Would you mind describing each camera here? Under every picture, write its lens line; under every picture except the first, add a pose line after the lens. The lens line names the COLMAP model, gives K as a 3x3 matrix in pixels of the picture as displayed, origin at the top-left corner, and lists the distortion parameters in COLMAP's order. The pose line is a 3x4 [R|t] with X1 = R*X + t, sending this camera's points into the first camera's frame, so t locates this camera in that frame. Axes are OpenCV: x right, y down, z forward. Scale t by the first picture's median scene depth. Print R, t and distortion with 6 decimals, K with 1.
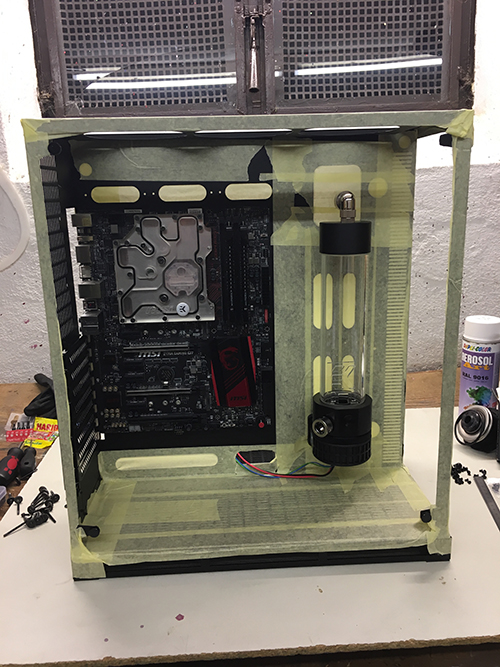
lens RADIAL K [[573.4, 0, 252.7], [0, 573.4, 337.9], [0, 0, 1]] dist [0.062561, -0.076376]
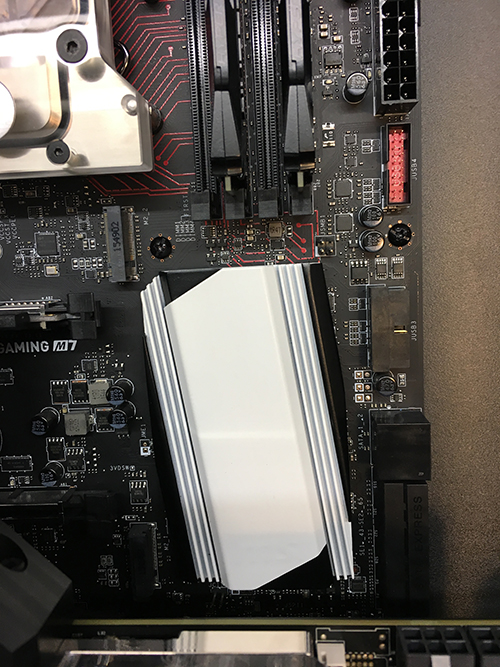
lens RADIAL K [[573.4, 0, 257.1], [0, 573.4, 335.9], [0, 0, 1]] dist [0.062561, -0.076376]
pose [[0.991860, -0.007985, -0.127085, -0.001354], [-0.007792, 0.992356, -0.123163, 0.052764], [0.127097, 0.123150, 0.984216, 0.818712]]
